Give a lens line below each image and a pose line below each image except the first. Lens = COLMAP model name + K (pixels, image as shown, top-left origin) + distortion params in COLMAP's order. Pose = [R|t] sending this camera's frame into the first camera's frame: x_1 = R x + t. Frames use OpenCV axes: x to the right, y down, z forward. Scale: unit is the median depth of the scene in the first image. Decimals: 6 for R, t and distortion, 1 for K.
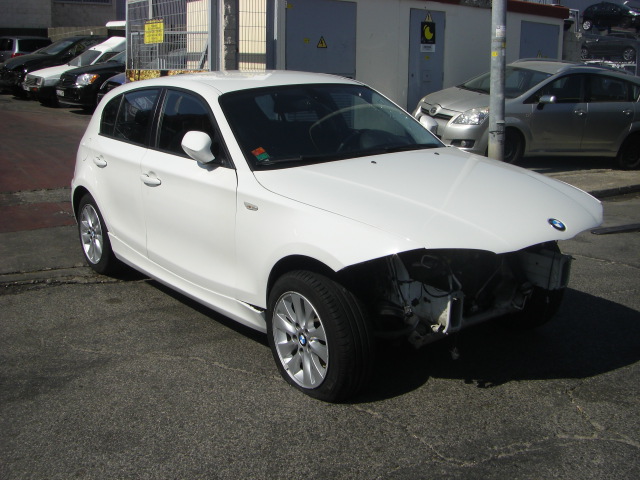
lens RADIAL K [[724.5, 0, 318.3], [0, 724.5, 207.7], [0, 0, 1]] dist [-0.181239, 0.092840]
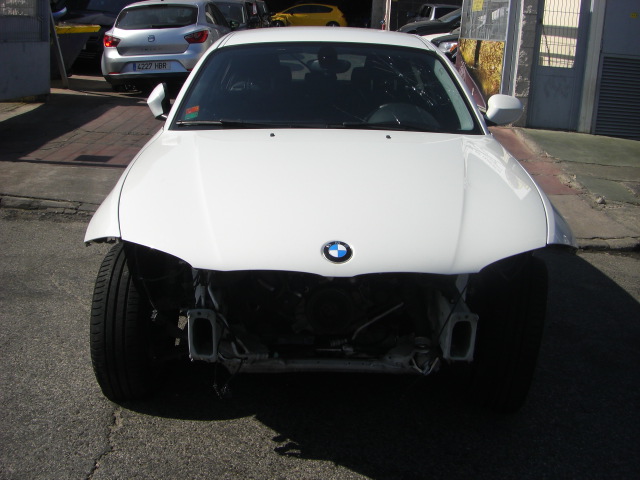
lens RADIAL K [[724.5, 0, 318.3], [0, 724.5, 207.7], [0, 0, 1]] dist [-0.181239, 0.092840]
pose [[0.790602, 0.172706, -0.587469, 0.638935], [-0.154932, 0.984603, 0.080954, -0.060908], [0.592405, 0.027015, 0.805187, 0.416896]]
